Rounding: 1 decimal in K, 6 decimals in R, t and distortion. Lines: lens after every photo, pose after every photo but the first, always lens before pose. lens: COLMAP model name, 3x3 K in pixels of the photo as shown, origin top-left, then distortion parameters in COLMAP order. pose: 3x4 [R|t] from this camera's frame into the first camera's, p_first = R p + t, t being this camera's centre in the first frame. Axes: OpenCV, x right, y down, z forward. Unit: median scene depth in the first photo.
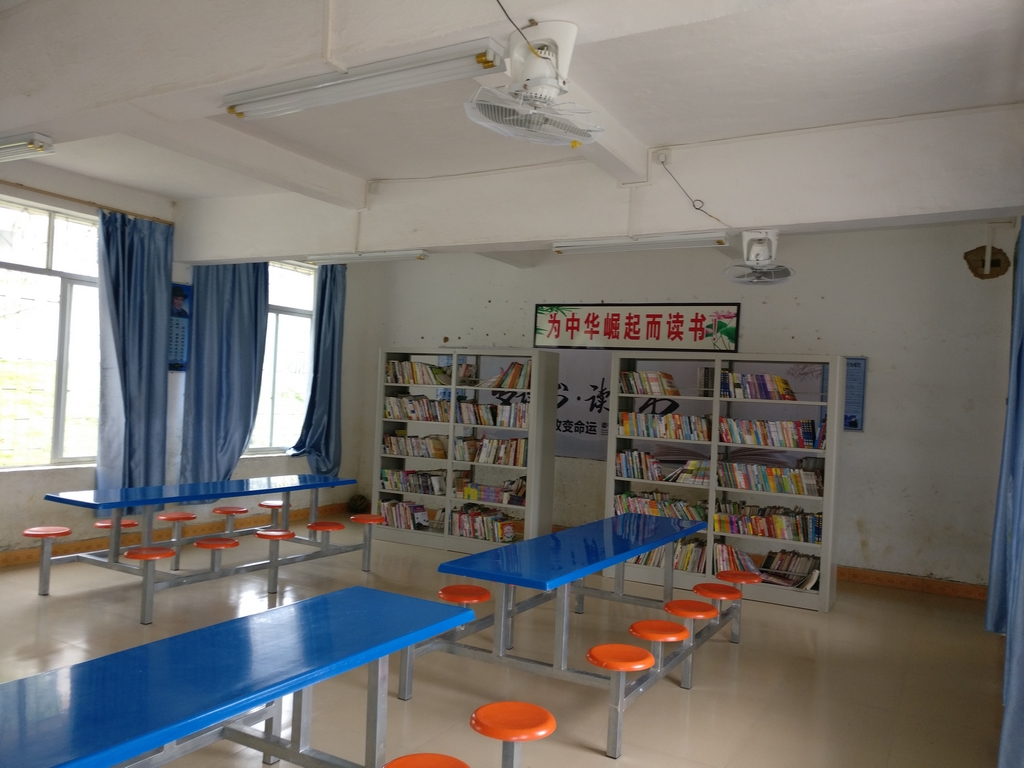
lens RADIAL K [[833.8, 0, 510.5], [0, 833.8, 386.3], [0, 0, 1]] dist [0.017828, 0.001289]
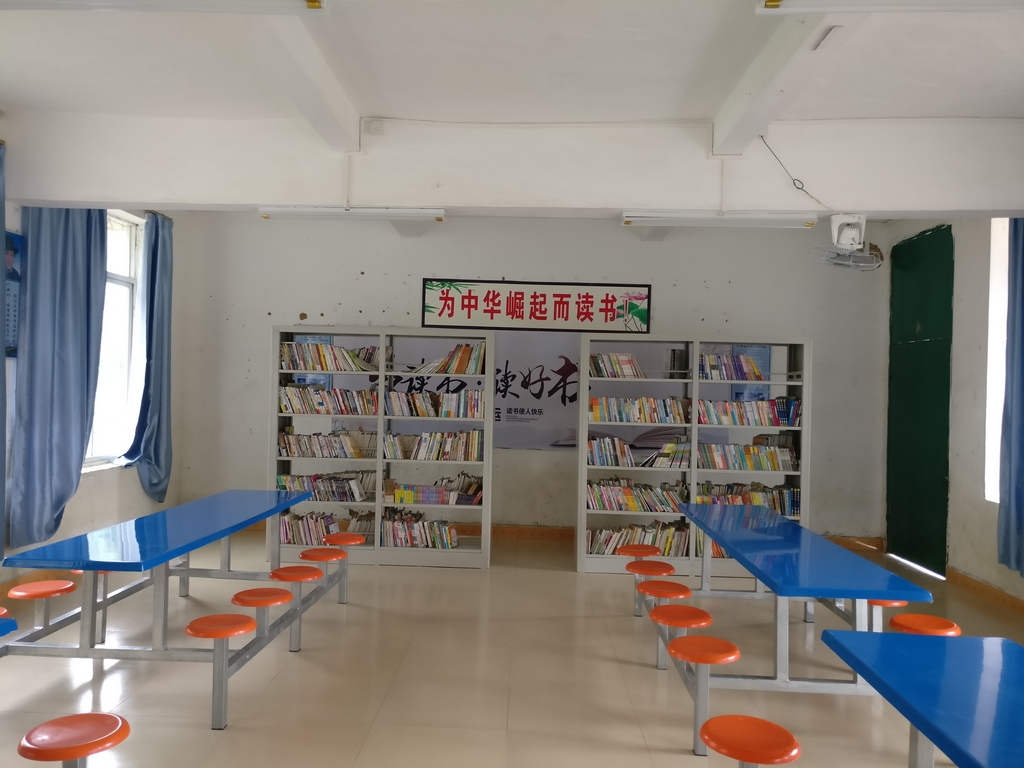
lens RADIAL K [[833.8, 0, 509.4], [0, 833.8, 383.8], [0, 0, 1]] dist [0.017828, 0.001289]
pose [[0.886593, -0.023947, 0.461929, -0.346984], [0.013259, 0.999564, 0.026369, -0.009201], [-0.462359, -0.017254, 0.886525, 0.185043]]
